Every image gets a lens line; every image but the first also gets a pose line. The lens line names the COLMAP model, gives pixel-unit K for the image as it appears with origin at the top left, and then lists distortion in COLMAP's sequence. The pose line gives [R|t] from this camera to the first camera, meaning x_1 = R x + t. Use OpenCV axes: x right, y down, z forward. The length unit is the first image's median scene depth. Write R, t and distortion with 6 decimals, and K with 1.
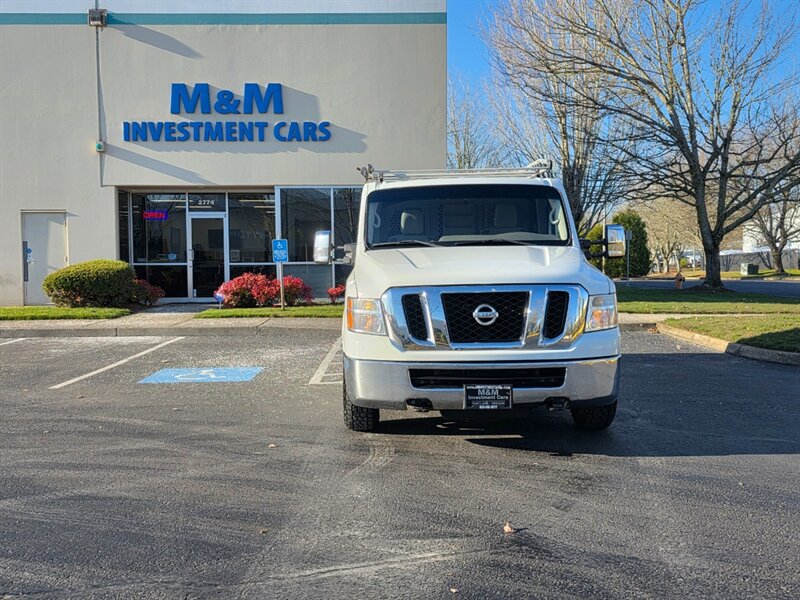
lens RADIAL K [[808.7, 0, 401.9], [0, 808.7, 297.0], [0, 0, 1]] dist [0.046719, -0.000367]
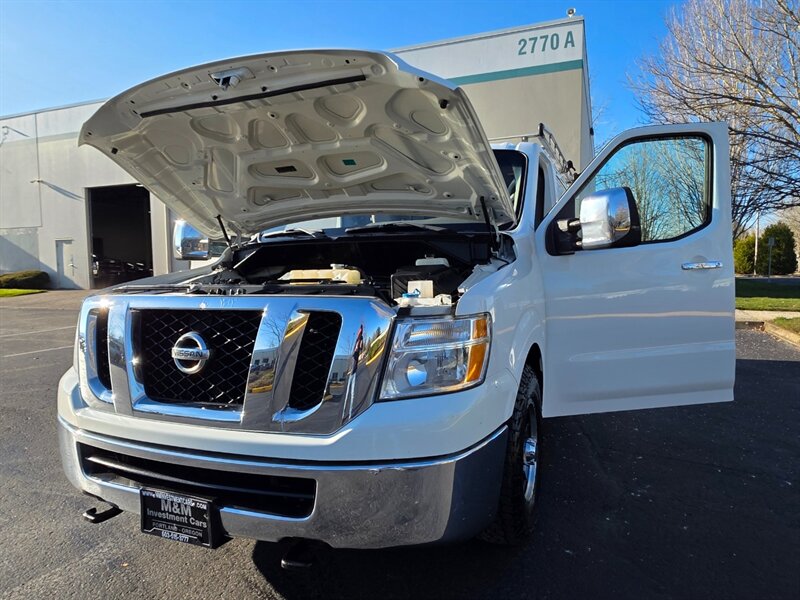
lens RADIAL K [[504.1, 0, 406.9], [0, 504.1, 298.8], [0, 0, 1]] dist [0.000367, 0.003018]
pose [[0.934852, 0.021104, -0.354409, 0.095431], [-0.012322, 0.999559, 0.027017, -0.006460], [0.354823, -0.020890, 0.934700, 0.206160]]
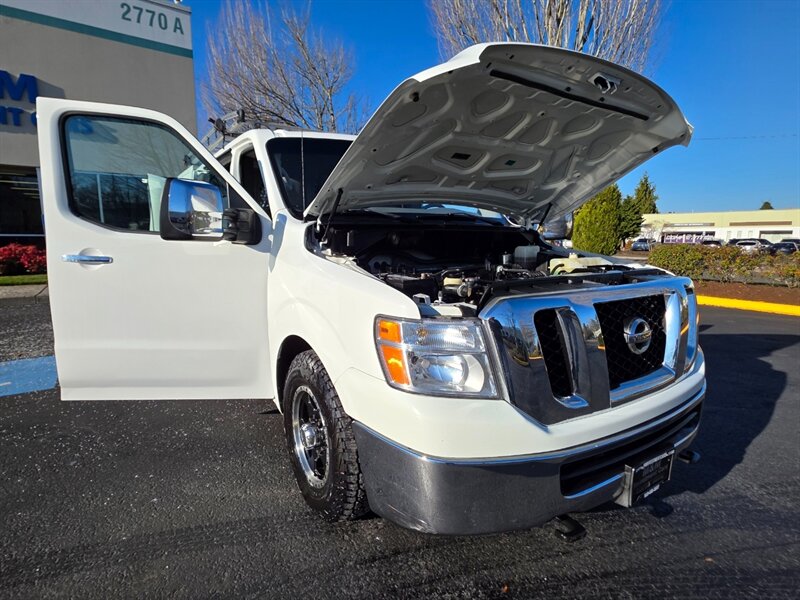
lens RADIAL K [[408.4, 0, 401.1], [0, 408.4, 296.5], [0, 0, 1]] dist [0.001372, -0.000169]
pose [[0.837000, -0.061533, 0.543733, -0.055001], [0.006930, 0.994770, 0.101907, -0.010494], [-0.547160, -0.081528, 0.833048, 0.234178]]
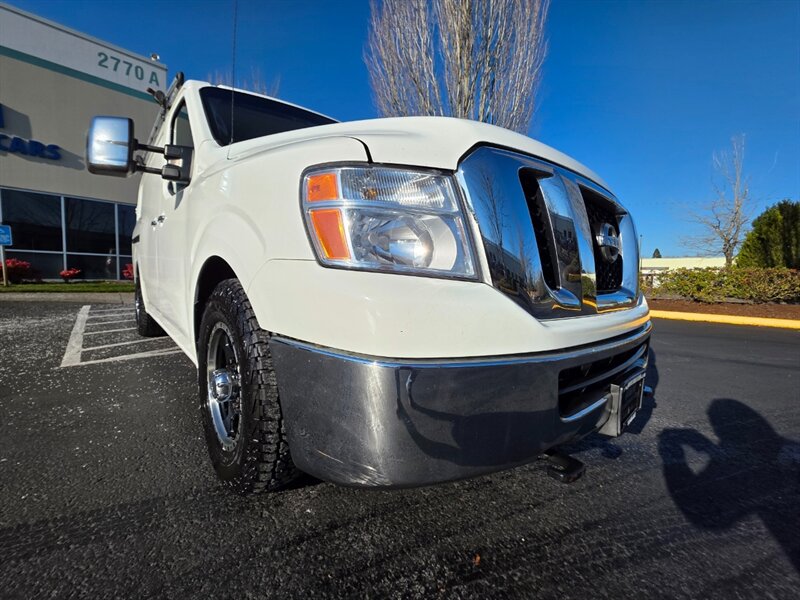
lens RADIAL K [[316.7, 0, 400.6], [0, 316.7, 295.4], [0, 0, 1]] dist [0.000967, 0.000215]
pose [[0.734127, -0.011124, 0.678921, -0.037833], [-0.005341, 0.999740, 0.022156, 0.014467], [-0.678991, -0.019891, 0.733877, 0.258920]]
